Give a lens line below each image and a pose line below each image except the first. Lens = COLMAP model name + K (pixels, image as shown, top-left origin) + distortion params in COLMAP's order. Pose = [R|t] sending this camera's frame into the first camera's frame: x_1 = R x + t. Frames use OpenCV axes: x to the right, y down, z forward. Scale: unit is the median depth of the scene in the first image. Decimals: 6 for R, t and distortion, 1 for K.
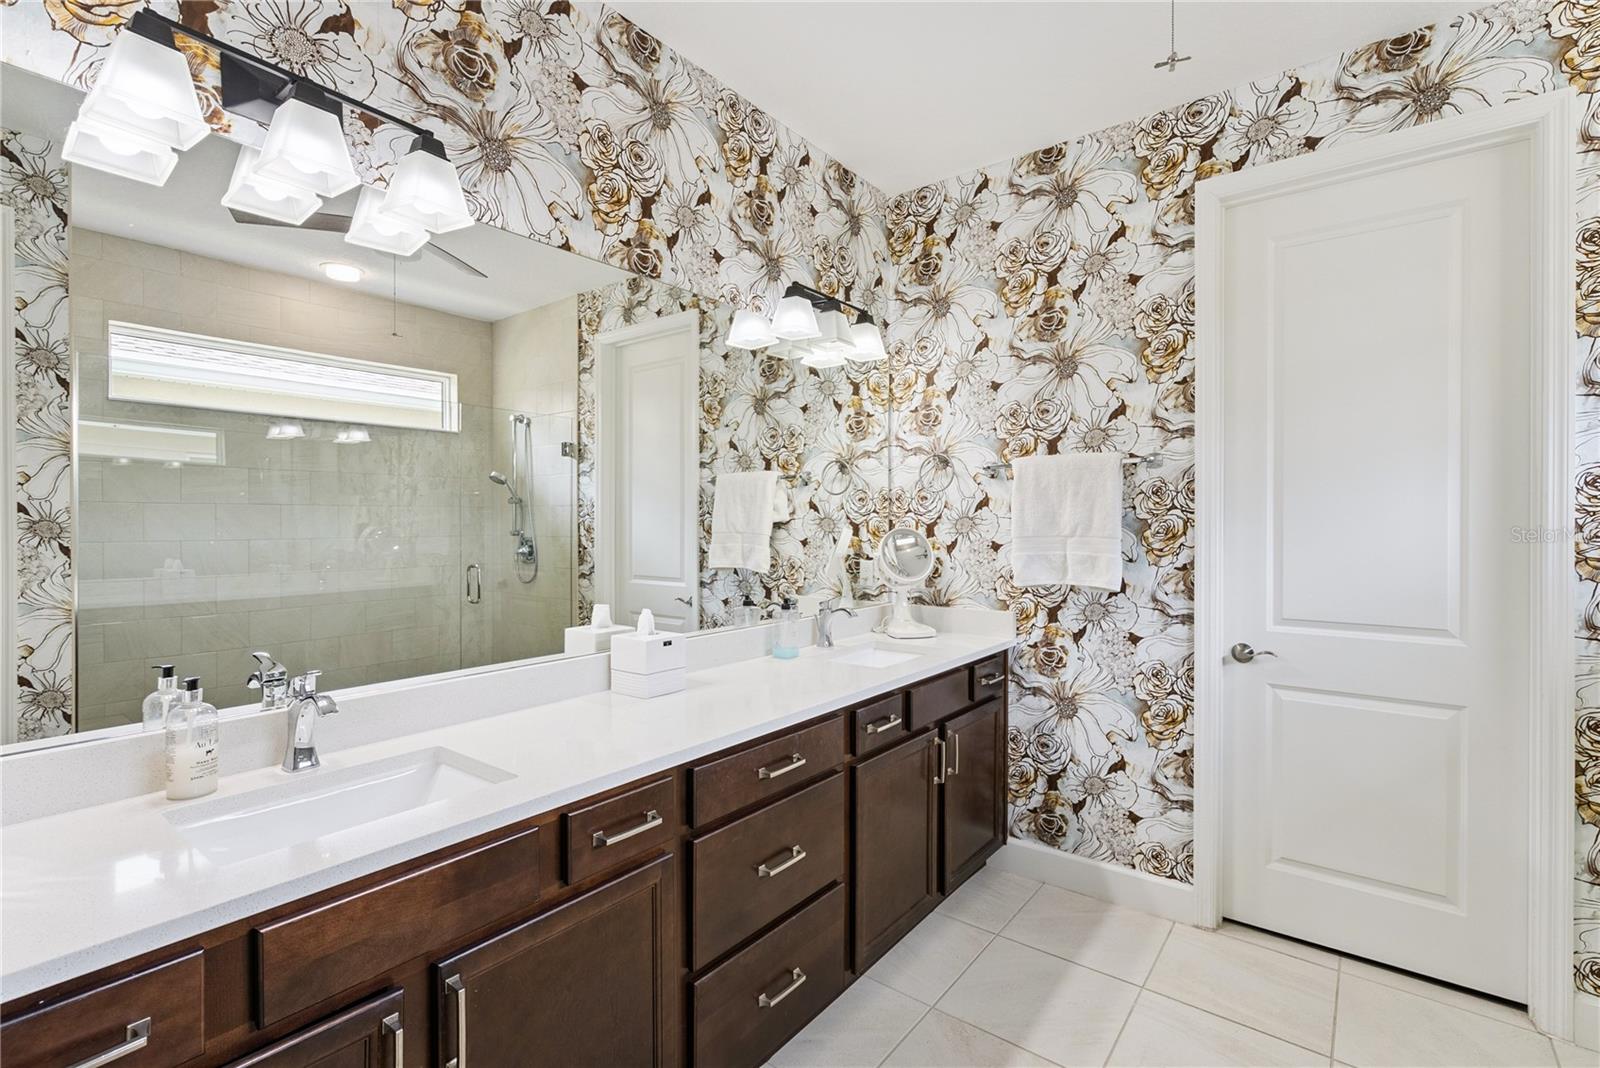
lens RADIAL K [[734.8, 0, 798.1], [0, 734.8, 530.0], [0, 0, 1]] dist [-0.004613, 0.003897]
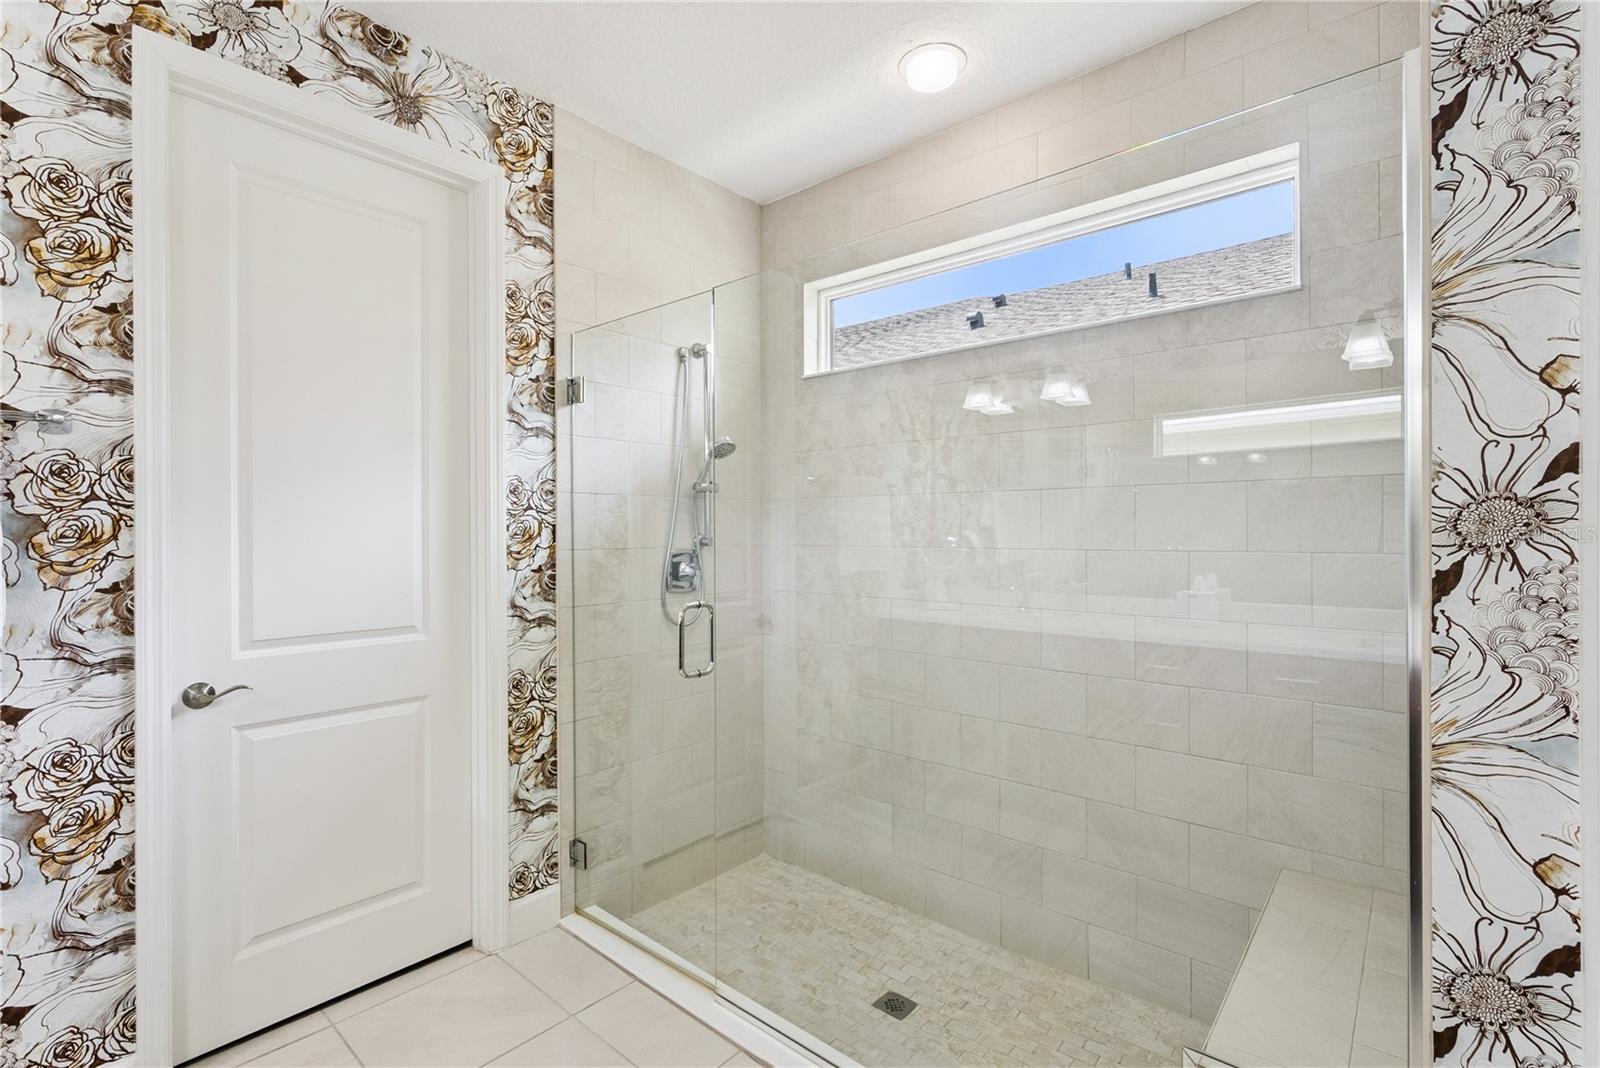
lens RADIAL K [[734.8, 0, 795.7], [0, 734.8, 528.8], [0, 0, 1]] dist [-0.004613, 0.003897]
pose [[0.051643, -0.000898, 0.998665, -0.109466], [0.007594, 0.999971, 0.000506, 0.001442], [-0.998637, 0.007558, 0.051648, 0.342900]]
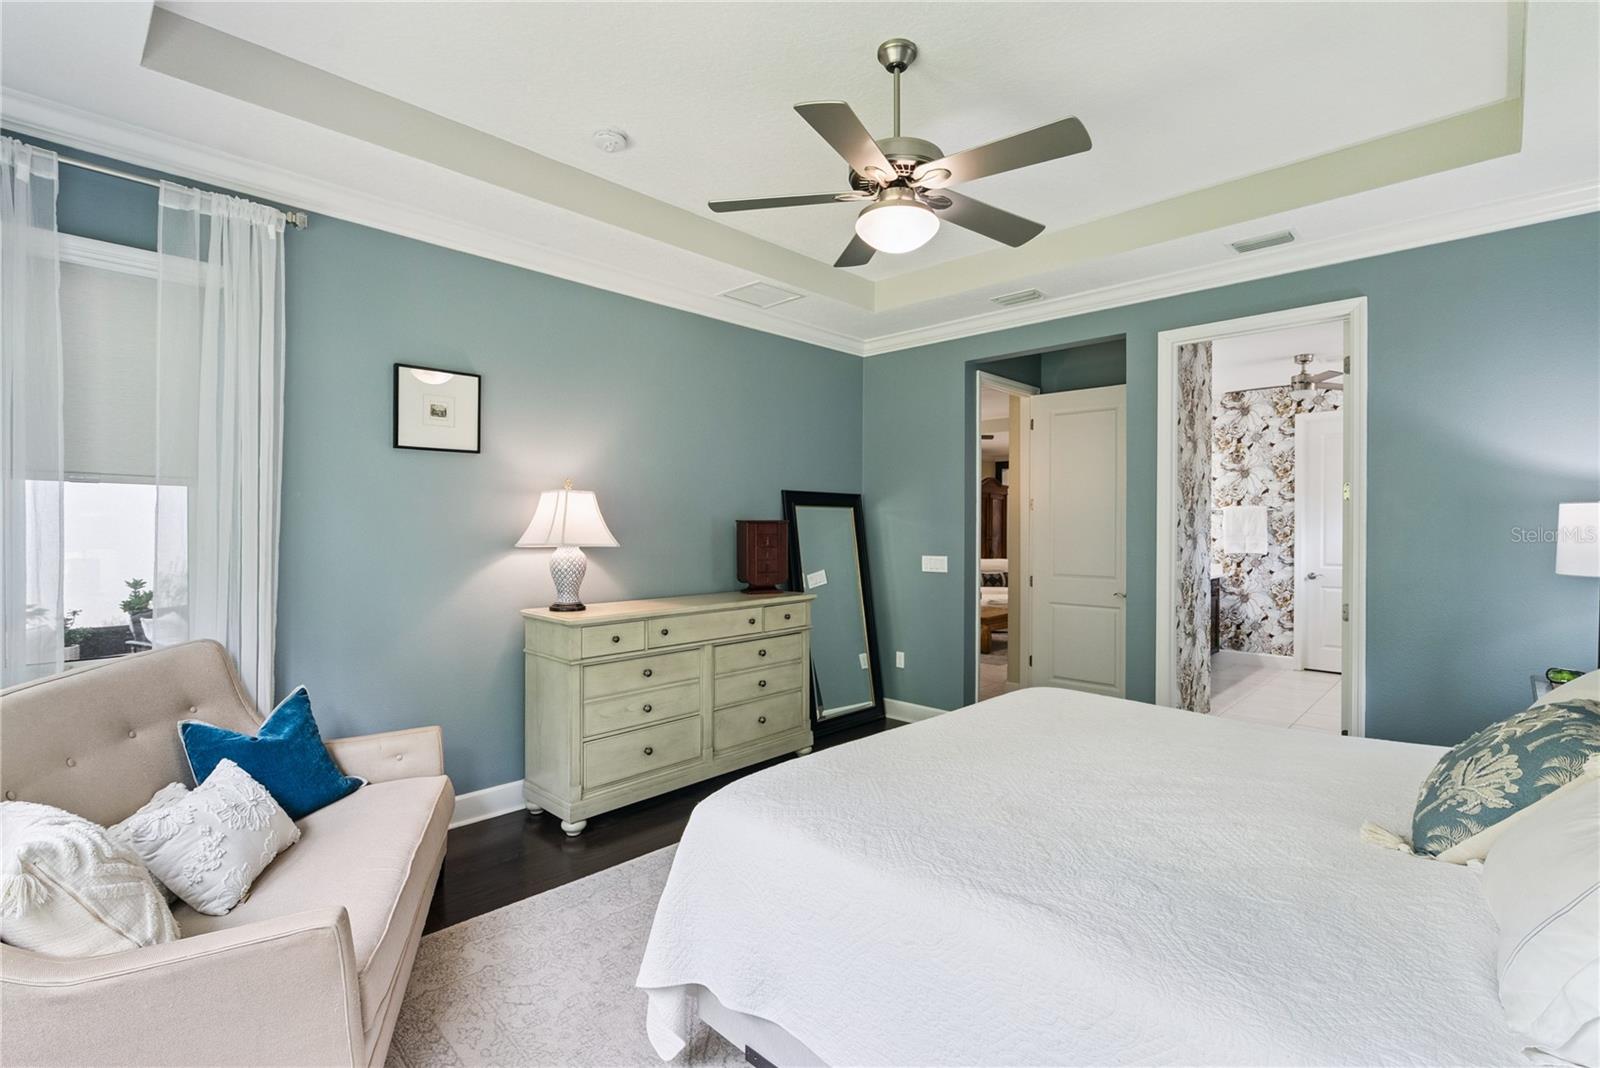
lens RADIAL K [[734.8, 0, 799.7], [0, 734.8, 531.6], [0, 0, 1]] dist [-0.004613, 0.003897]
pose [[0.995460, 0.003188, -0.095130, -1.109815], [-0.003175, 0.999995, 0.000290, -0.002691], [0.095130, 0.000014, 0.995465, -2.035641]]
